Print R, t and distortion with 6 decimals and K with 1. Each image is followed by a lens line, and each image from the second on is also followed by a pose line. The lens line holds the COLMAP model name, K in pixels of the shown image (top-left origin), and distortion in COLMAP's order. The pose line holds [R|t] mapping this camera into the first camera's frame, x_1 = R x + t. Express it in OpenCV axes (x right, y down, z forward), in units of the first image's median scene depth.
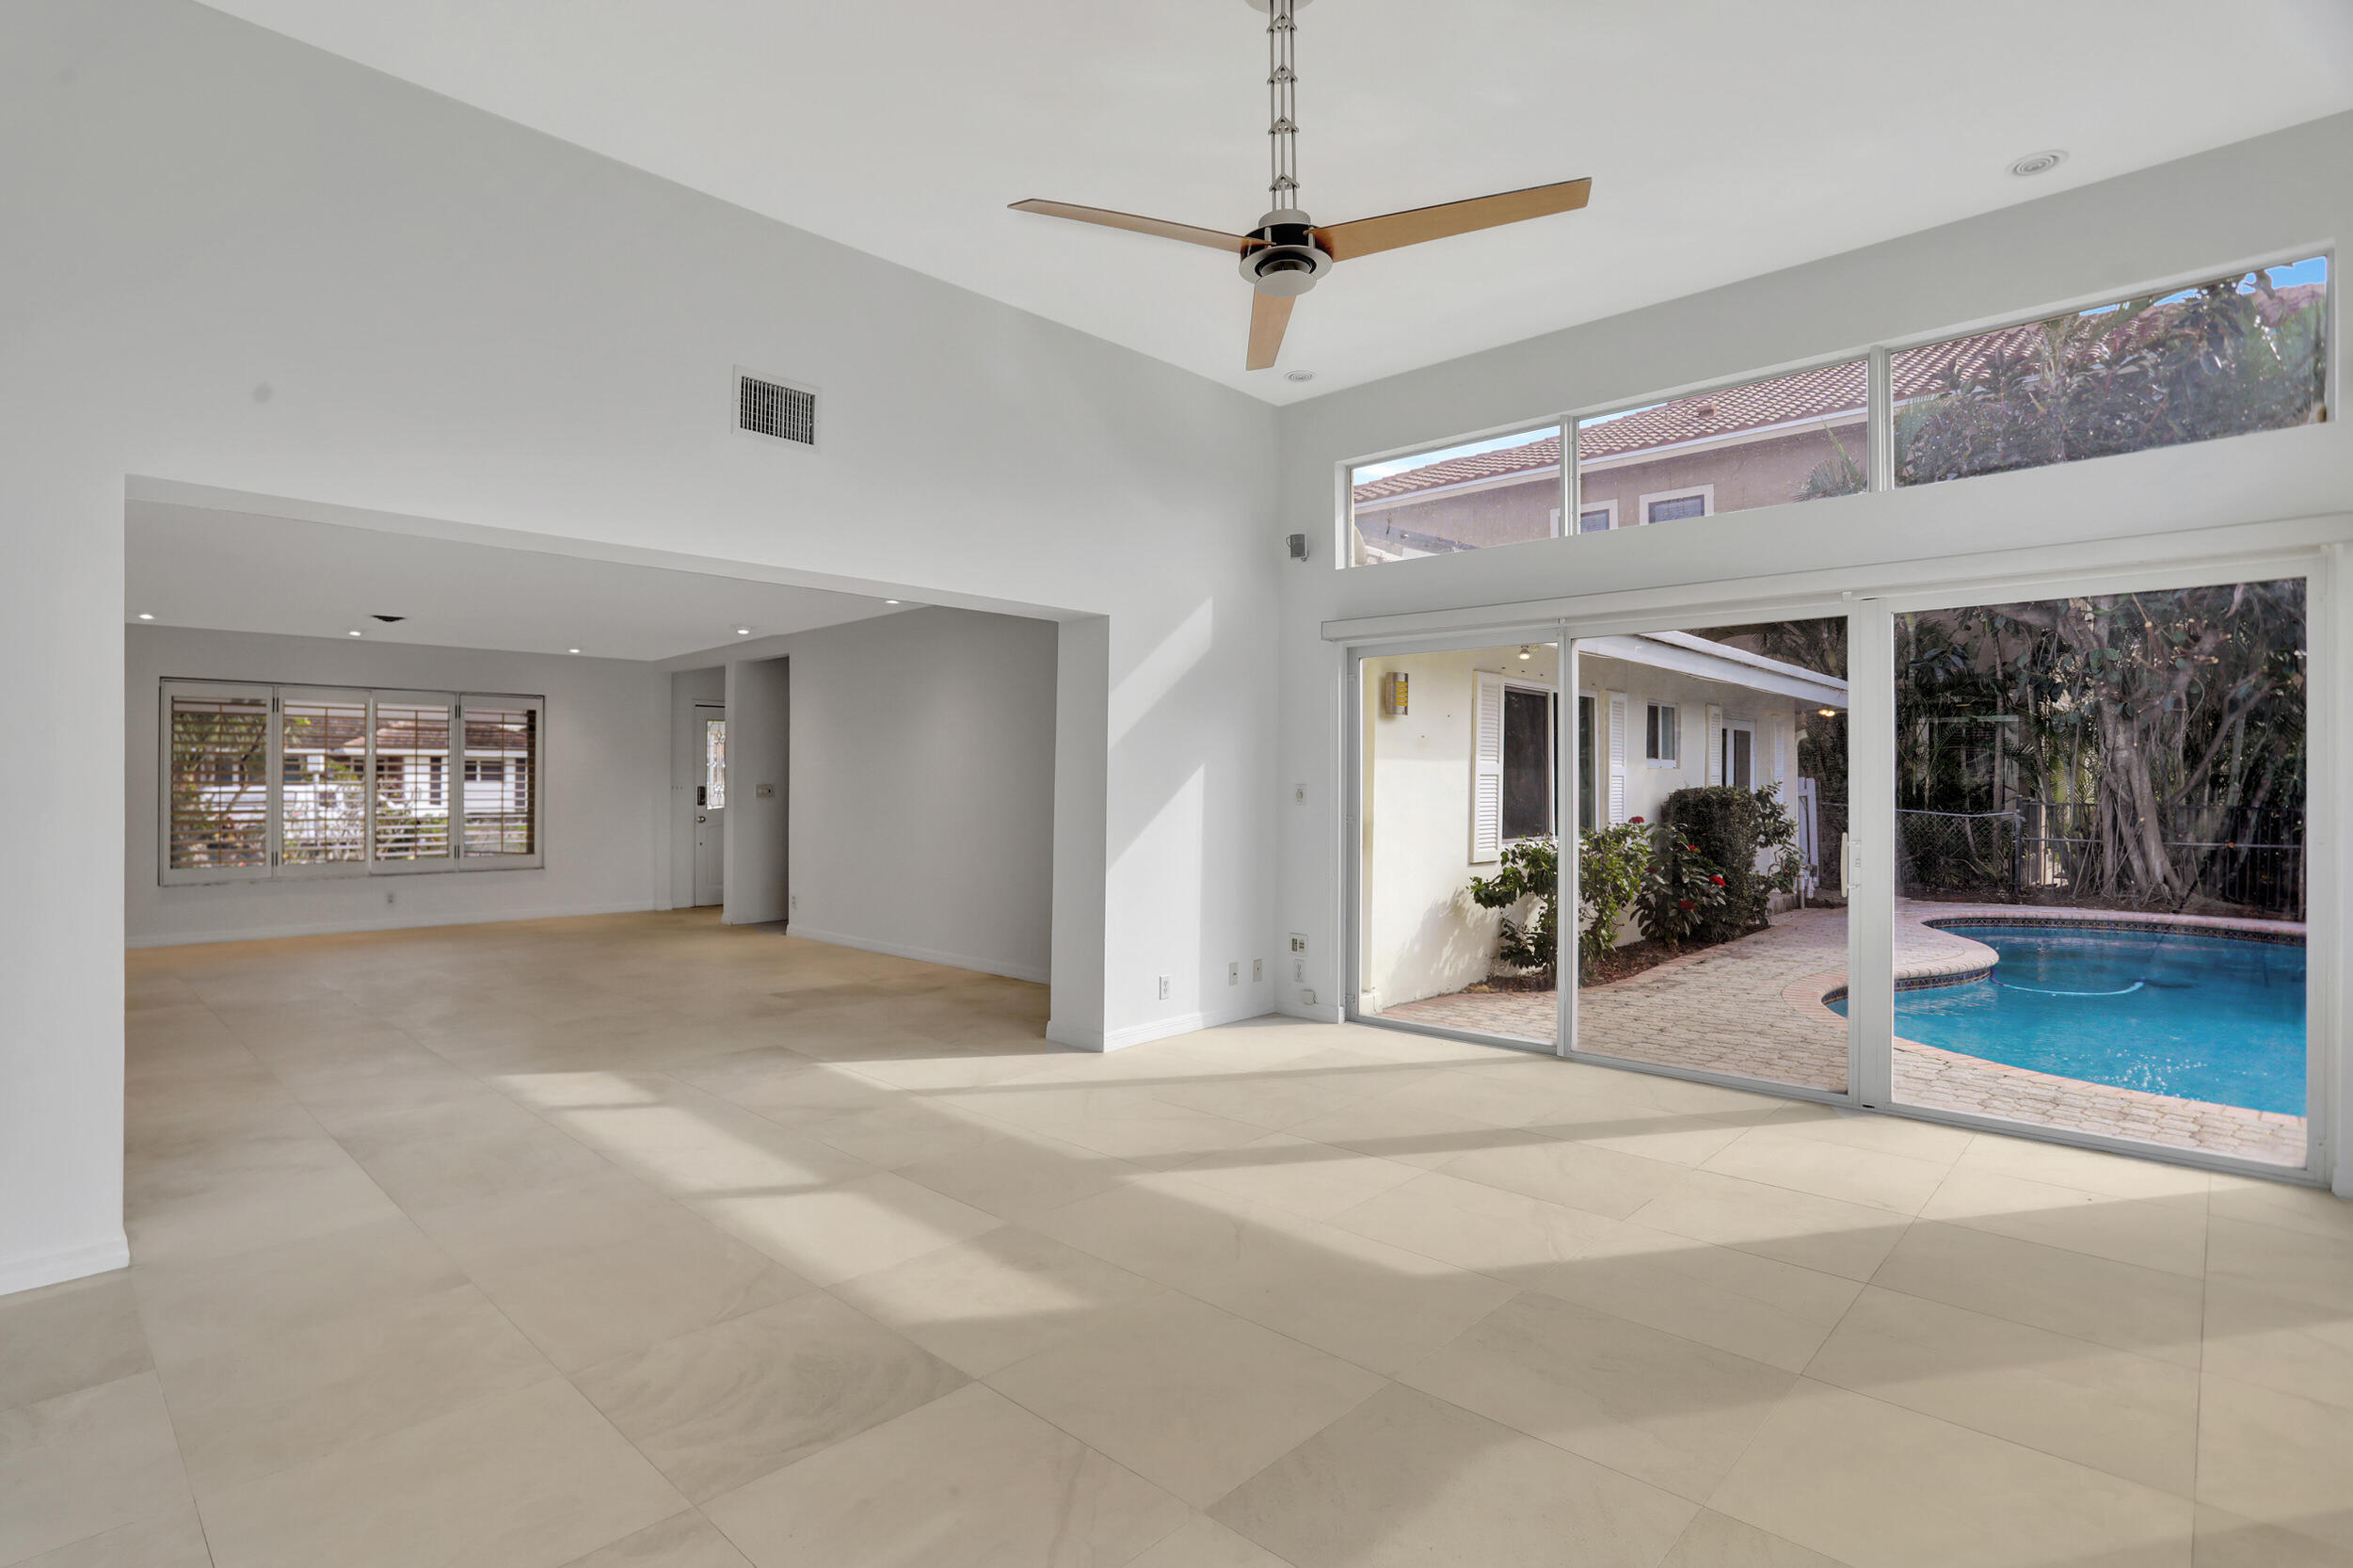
lens RADIAL K [[1140.4, 0, 1124.8], [0, 1140.4, 783.2], [0, 0, 1]] dist [-0.059999, 0.023880]
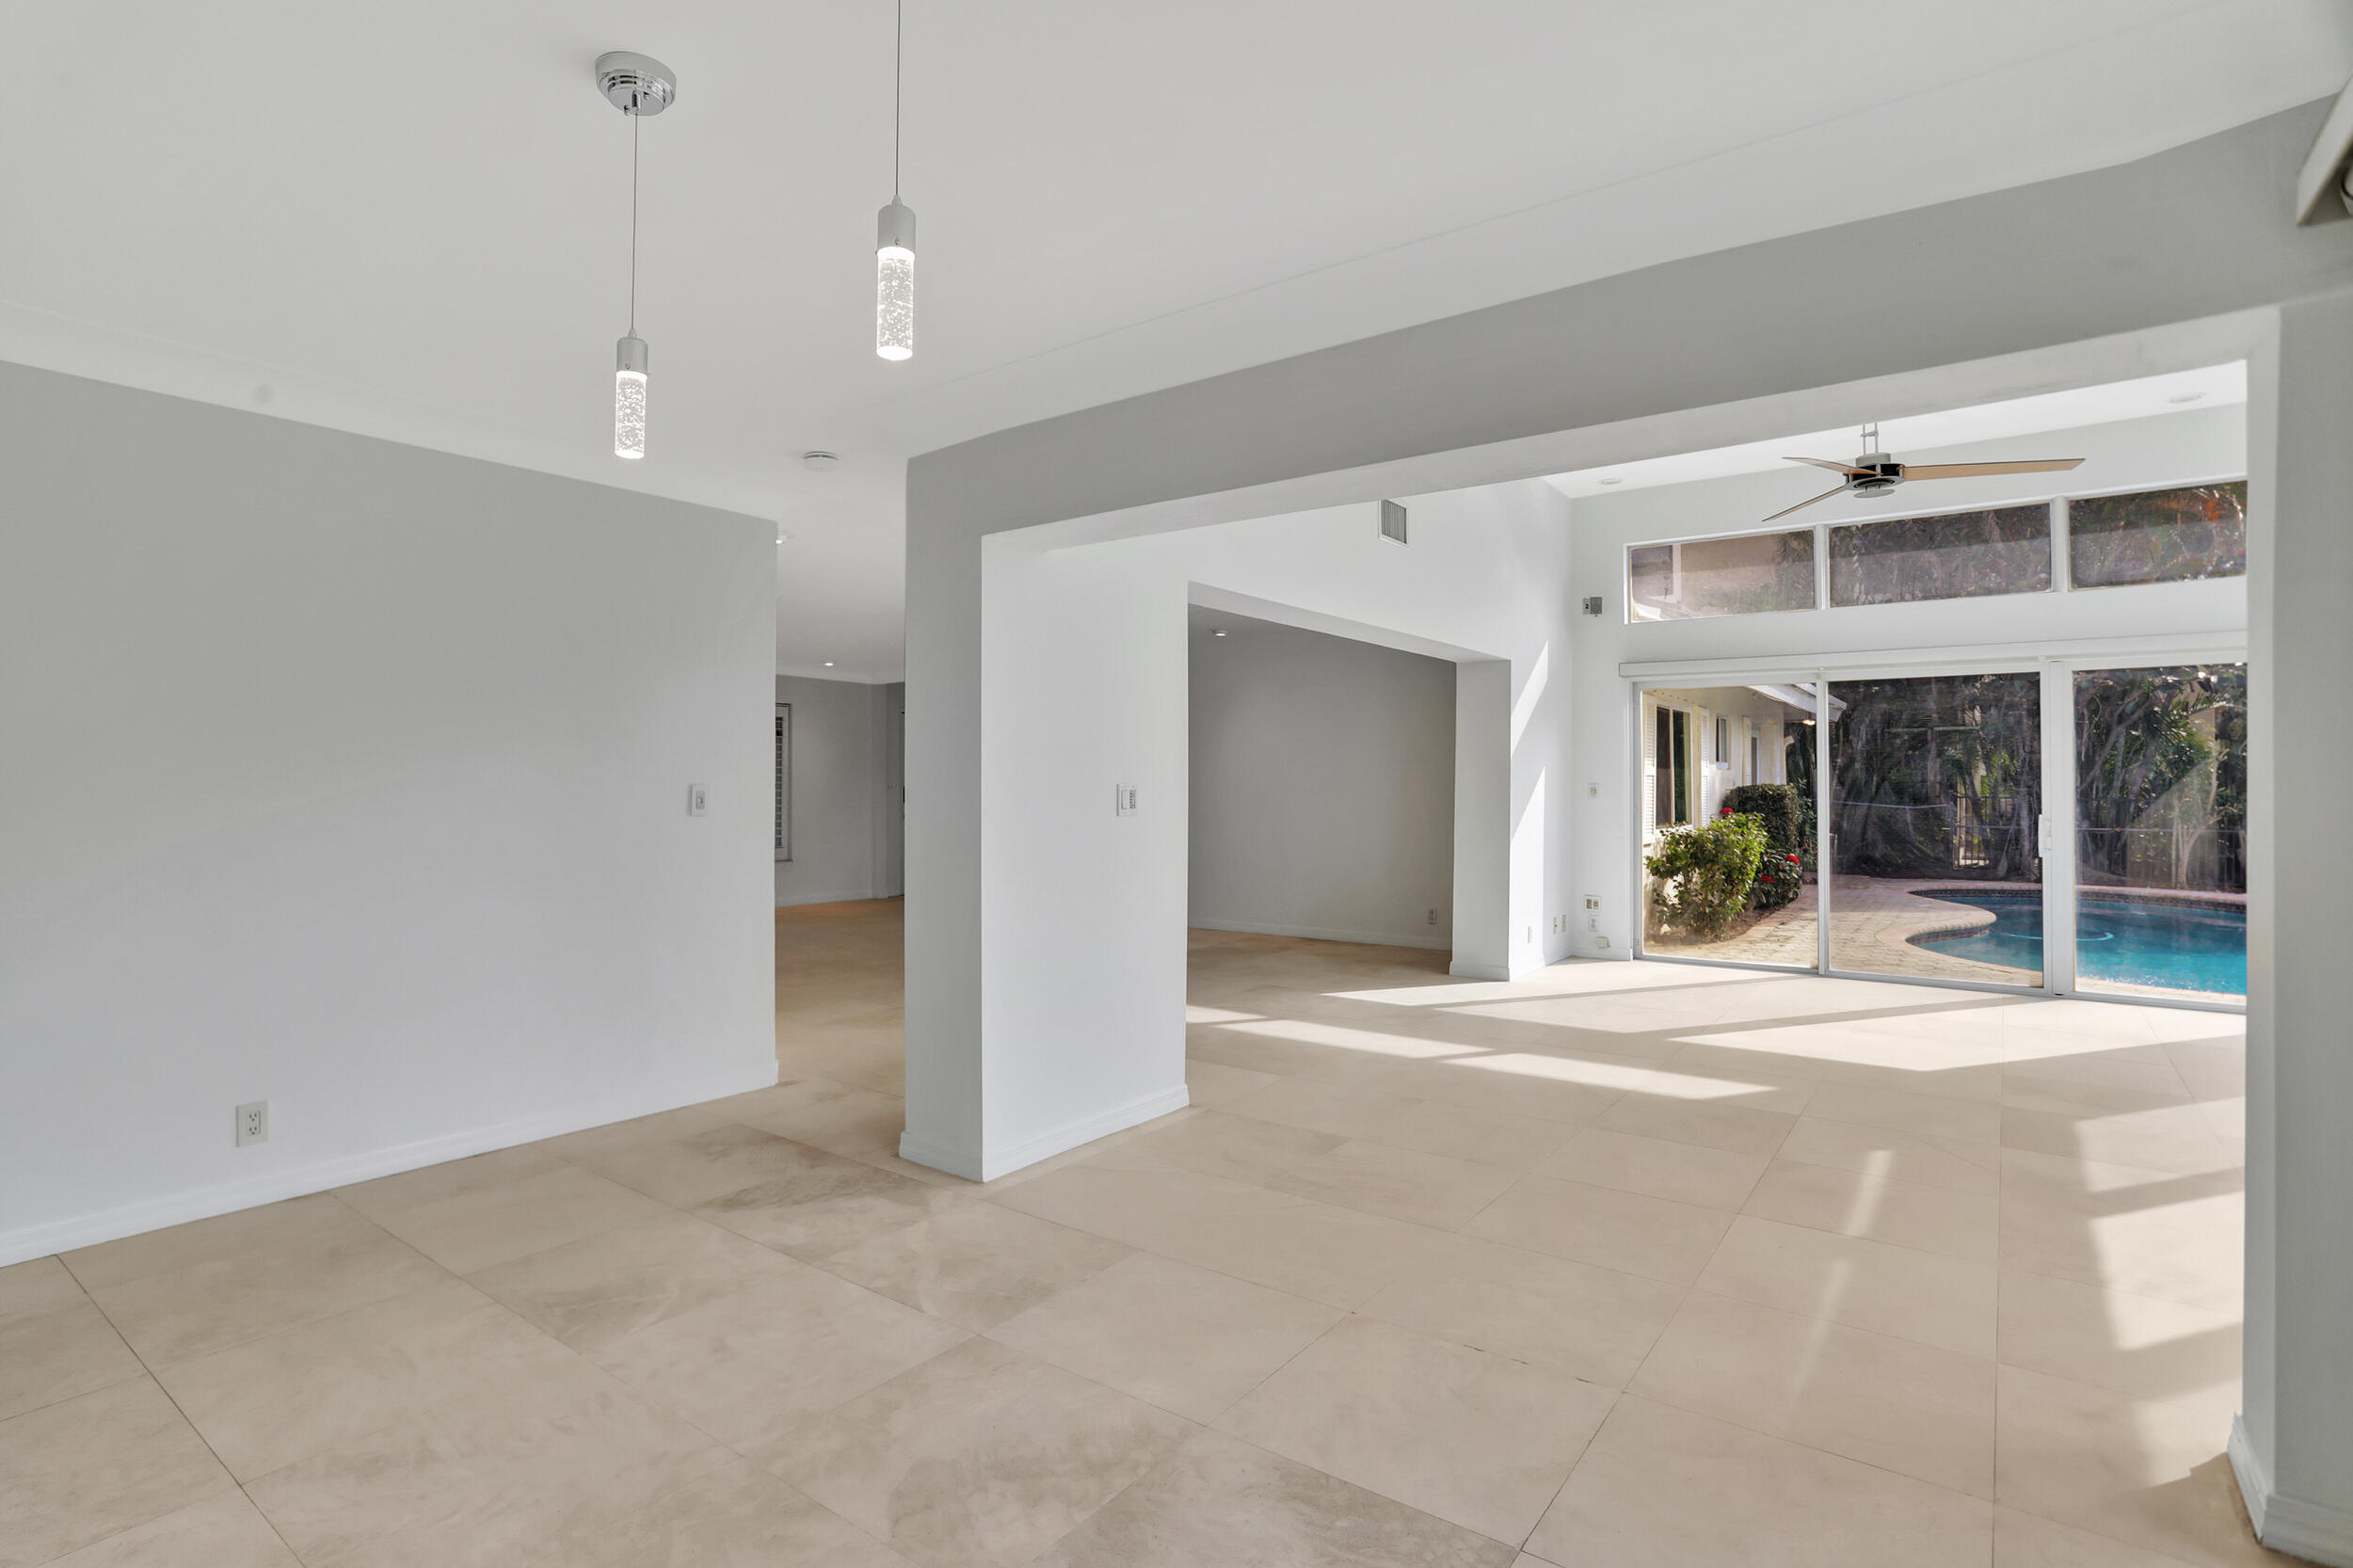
lens RADIAL K [[1153.2, 0, 1098.8], [0, 1153.2, 780.3], [0, 0, 1]] dist [-0.025087, 0.000712]
pose [[0.992693, -0.002838, 0.120630, -0.636309], [0.002996, 0.999995, -0.001130, -0.003713], [-0.120626, 0.001483, 0.992697, -0.294494]]
